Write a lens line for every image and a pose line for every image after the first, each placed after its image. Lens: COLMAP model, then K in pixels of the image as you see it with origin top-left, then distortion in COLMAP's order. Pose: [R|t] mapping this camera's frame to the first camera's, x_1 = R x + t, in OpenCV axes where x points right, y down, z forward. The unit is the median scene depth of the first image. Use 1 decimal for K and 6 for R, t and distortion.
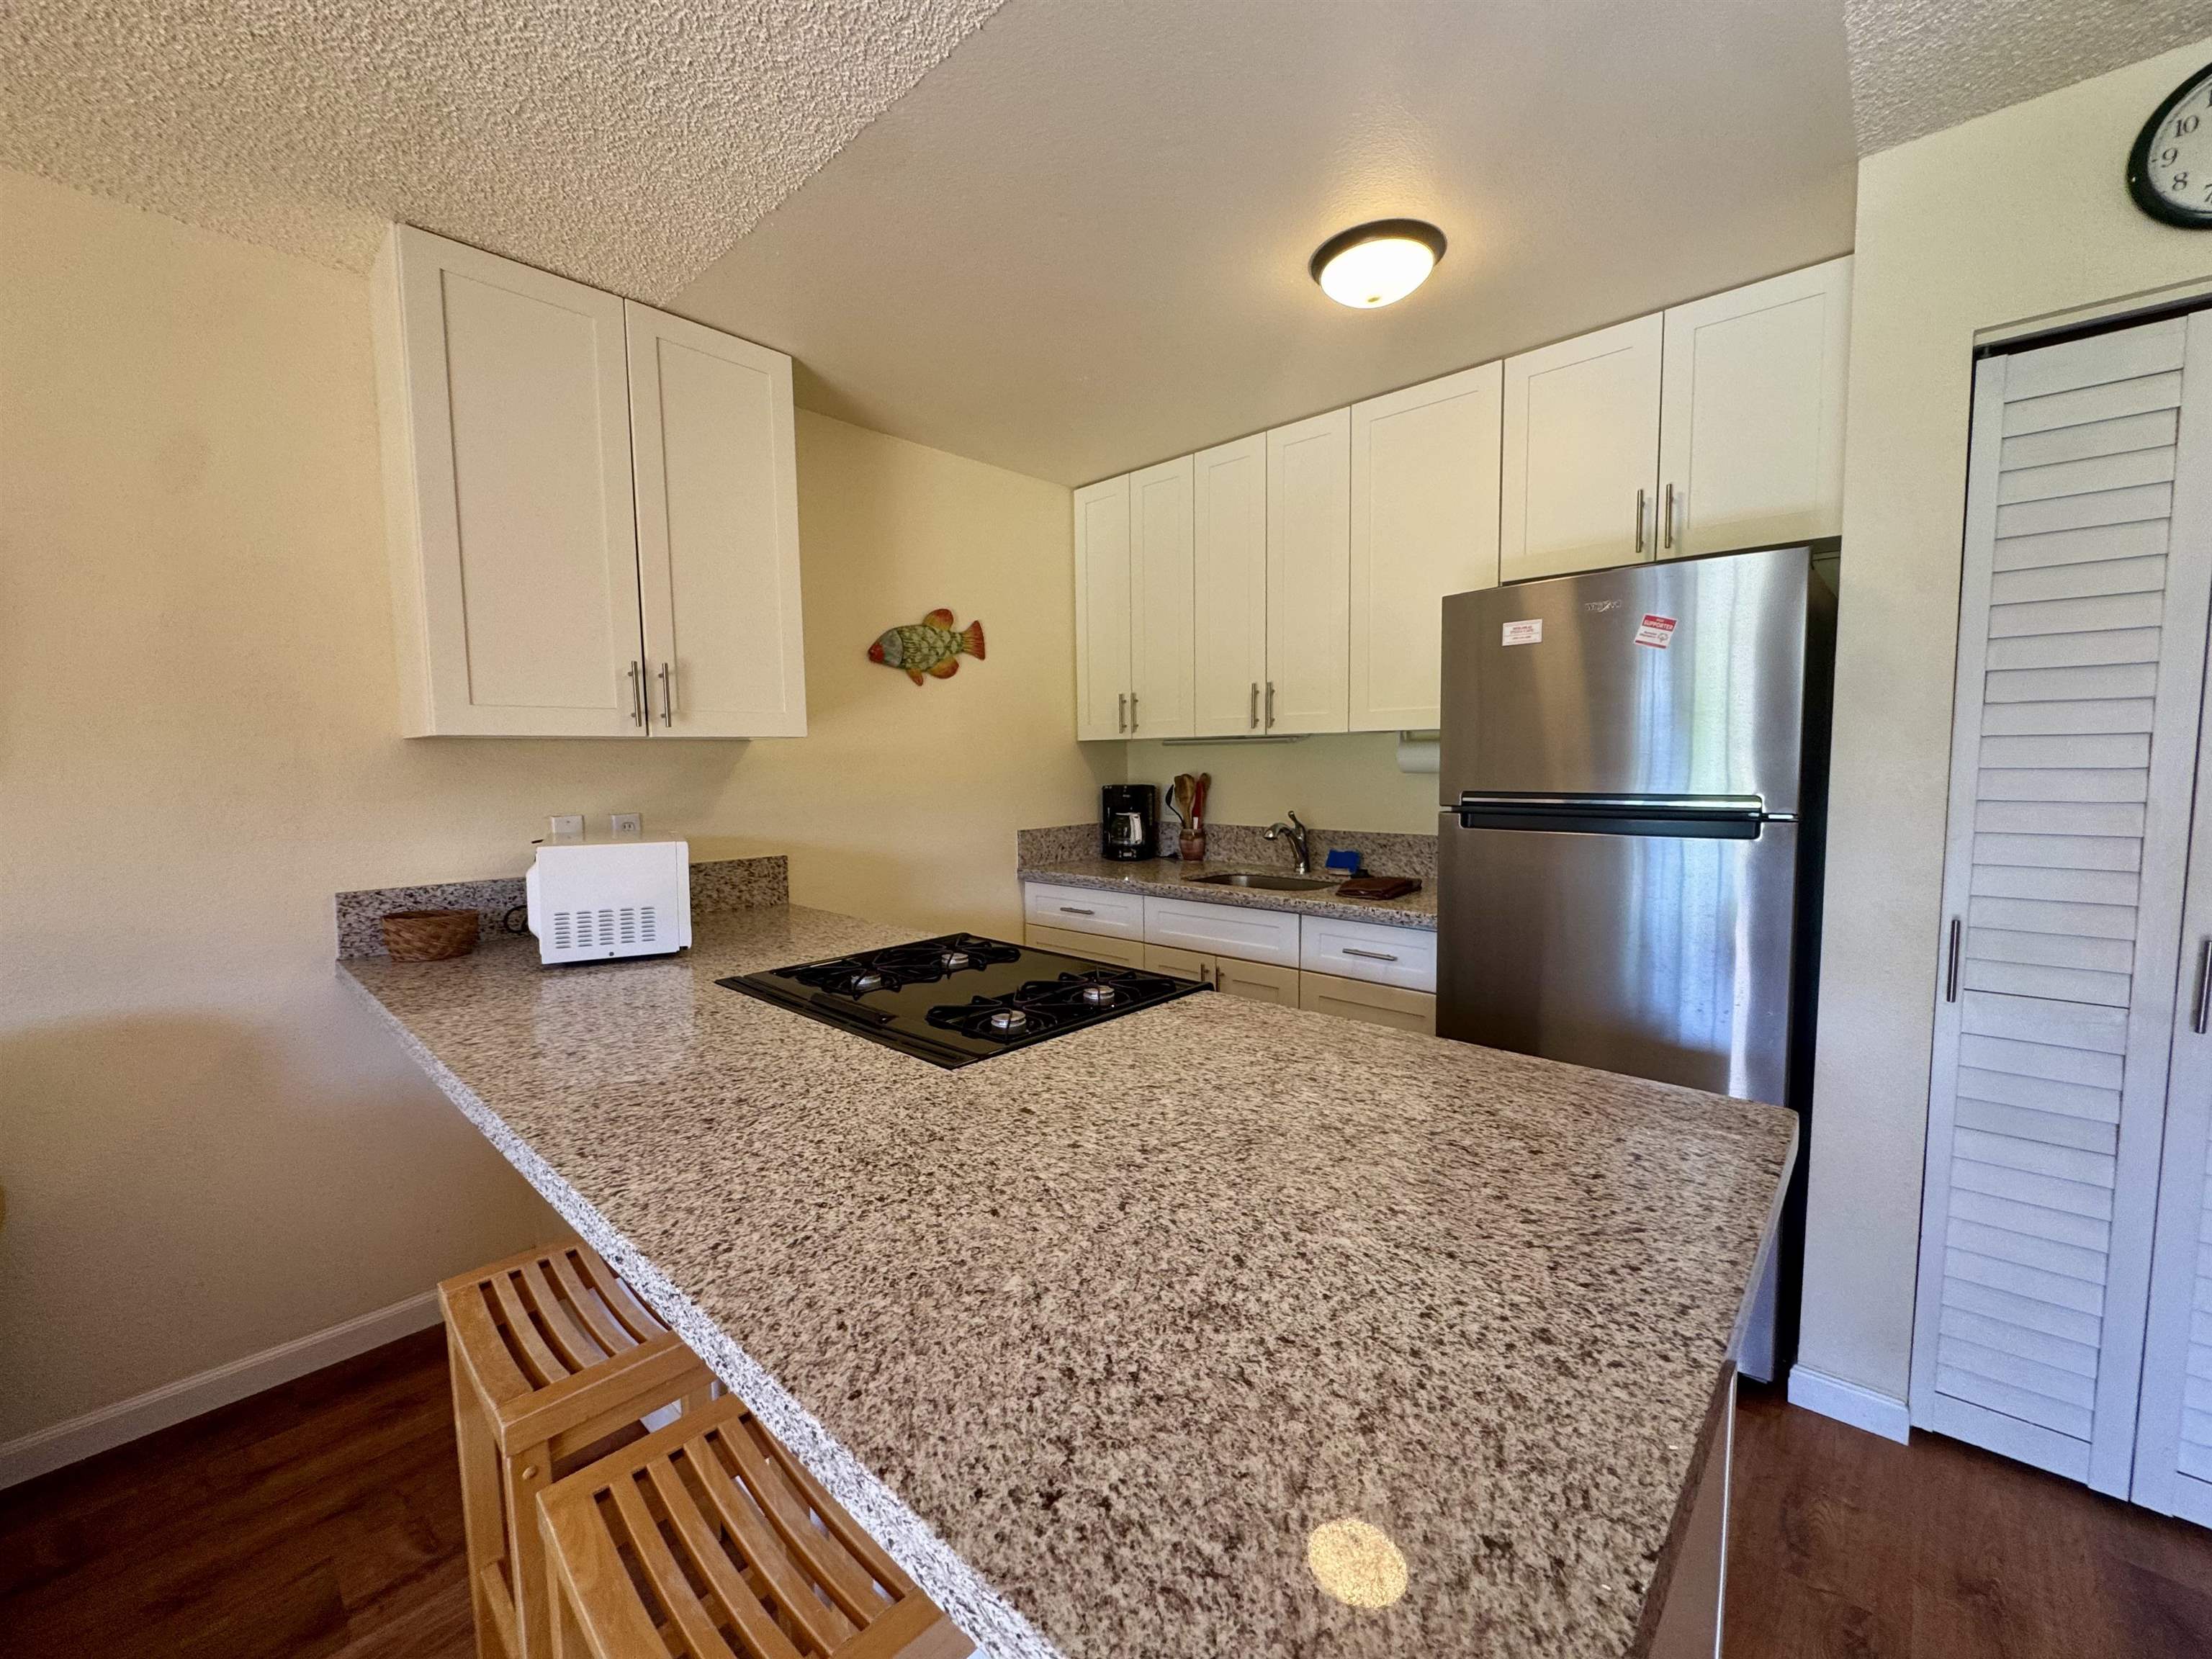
lens RADIAL K [[881.1, 0, 1105.1], [0, 881.1, 830.0], [0, 0, 1]] dist [-0.002579, -0.000493]
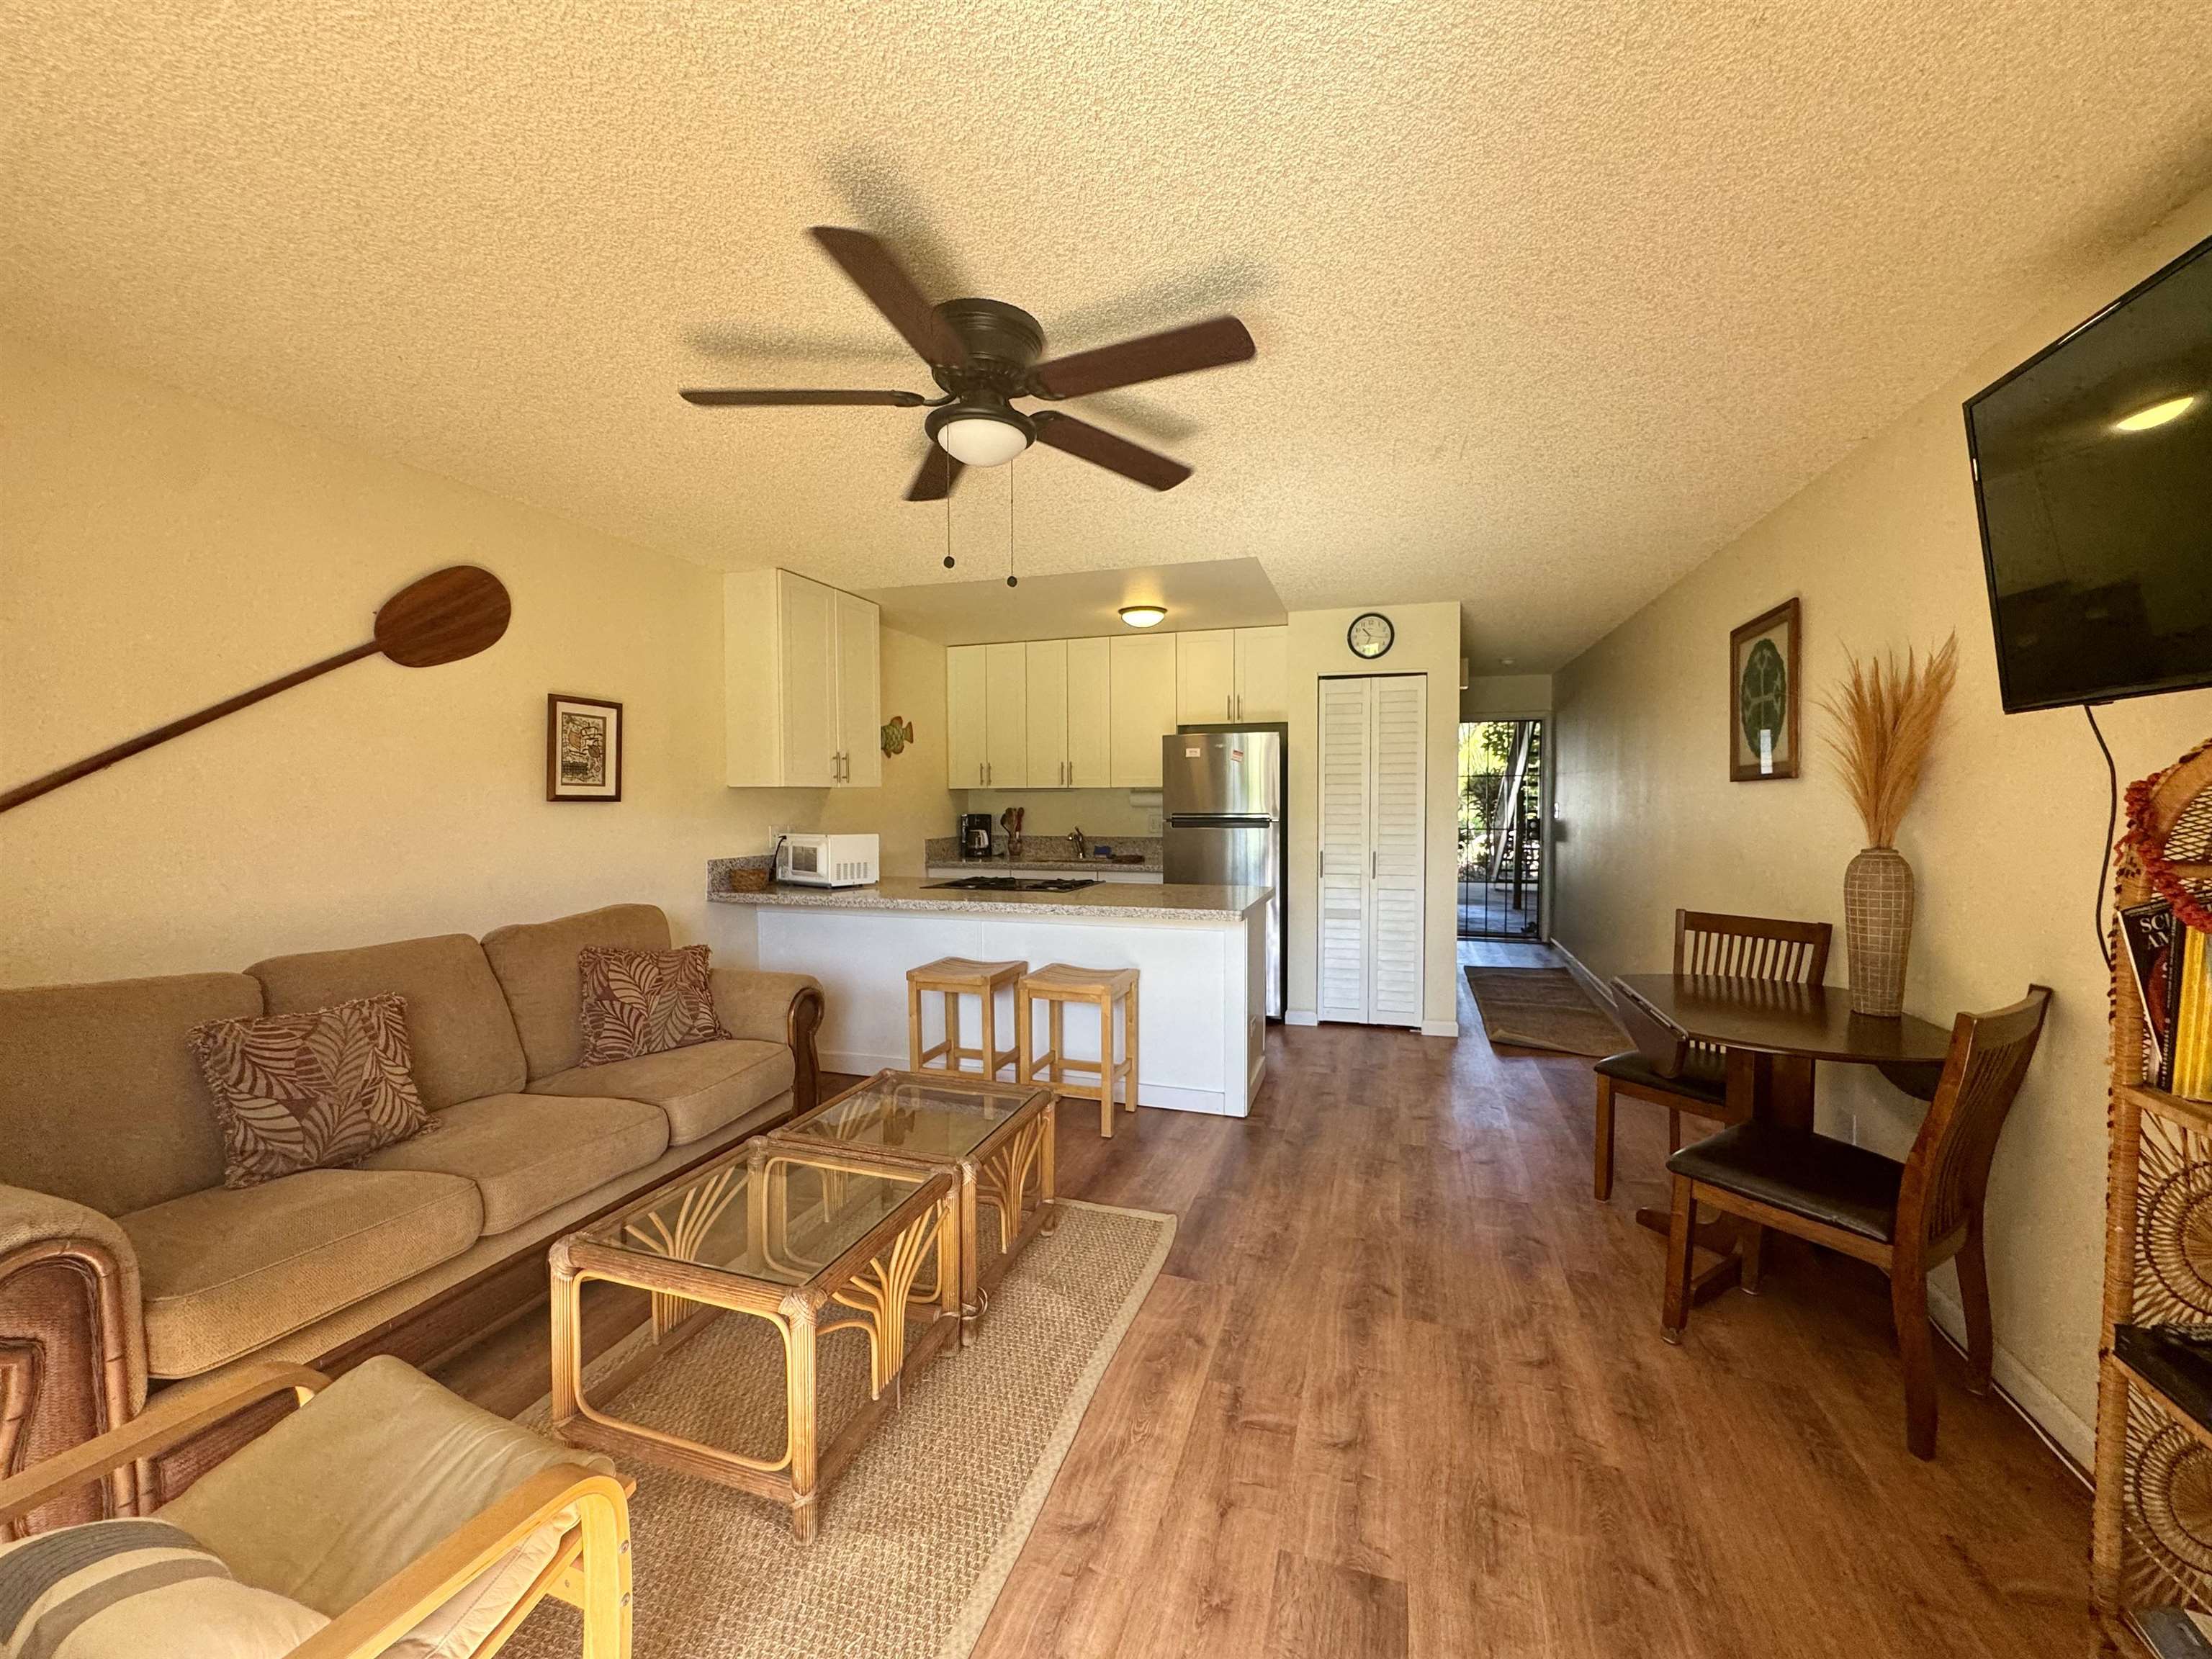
lens RADIAL K [[881.1, 0, 1109.1], [0, 881.1, 829.1], [0, 0, 1]] dist [-0.002579, -0.000493]
pose [[0.906259, -0.006975, 0.422665, -0.740592], [0.027403, 0.998730, -0.042274, 0.093476], [-0.421833, 0.049893, 0.905300, -1.081018]]
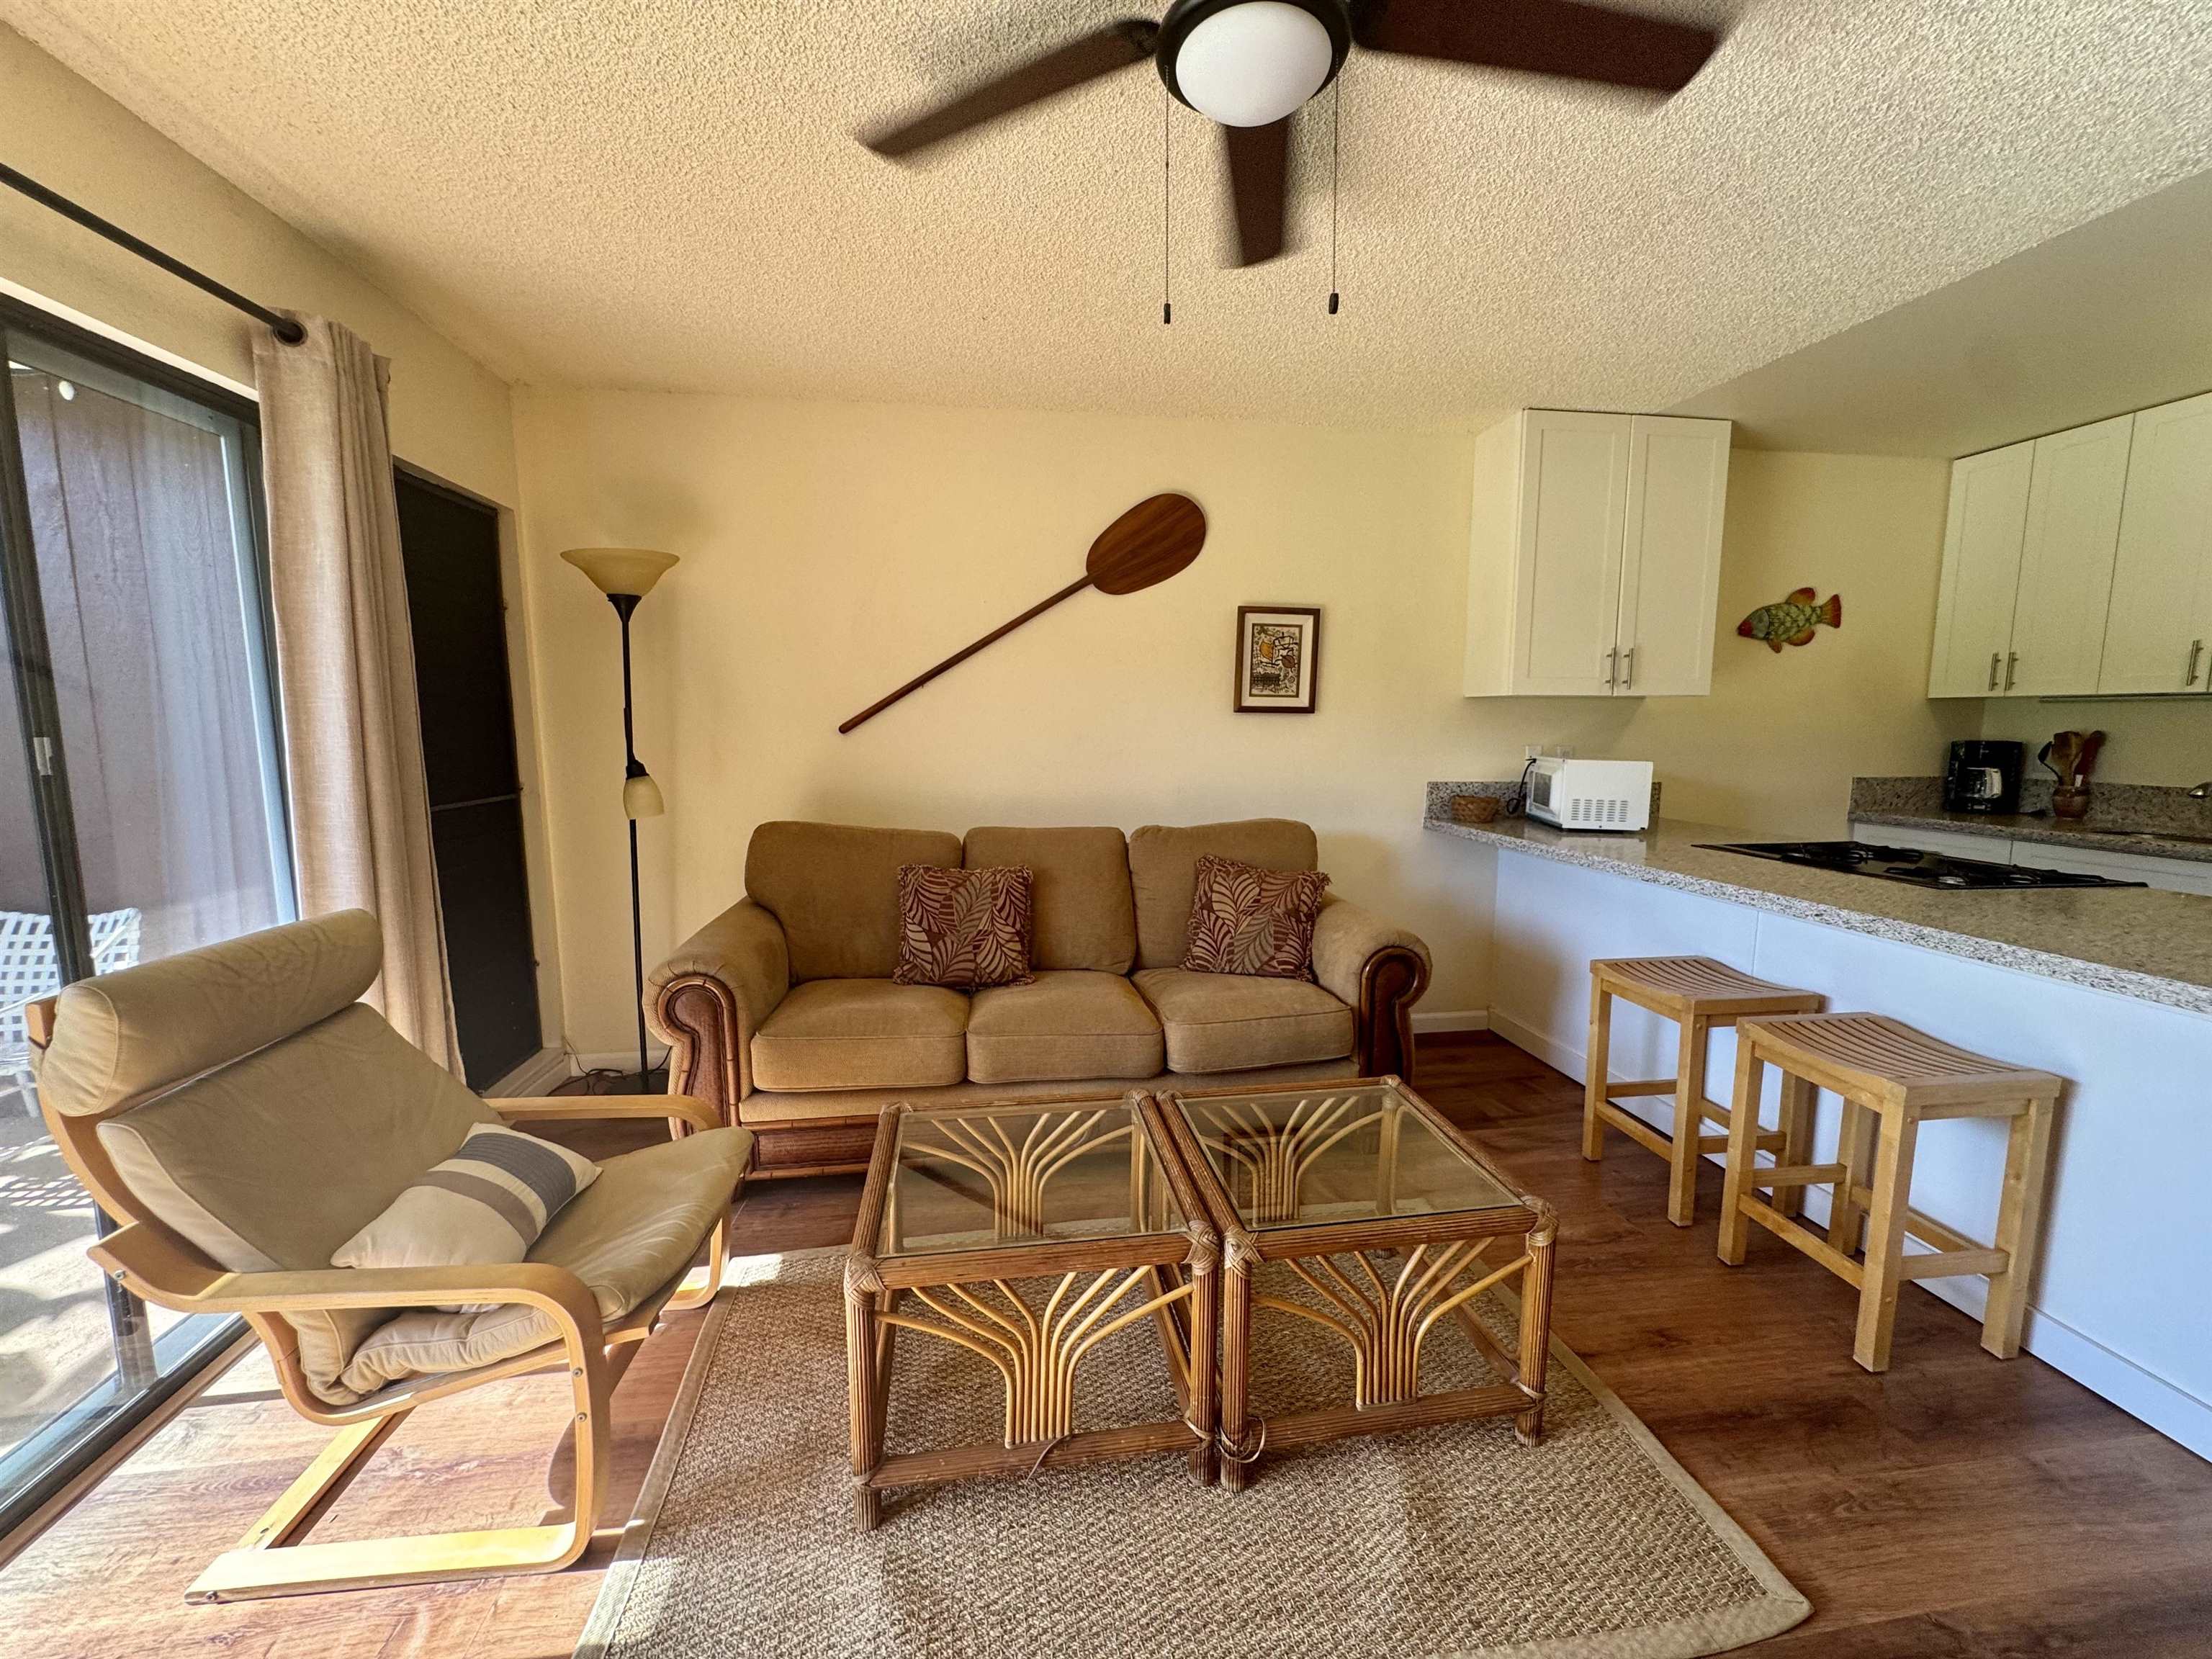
lens RADIAL K [[881.1, 0, 1108.2], [0, 881.1, 829.7], [0, 0, 1]] dist [-0.002579, -0.000493]
pose [[0.780296, 0.090595, -0.618813, -0.204944], [-0.061638, 0.995775, 0.068060, 0.072317], [0.622365, -0.014965, 0.782584, -0.709328]]
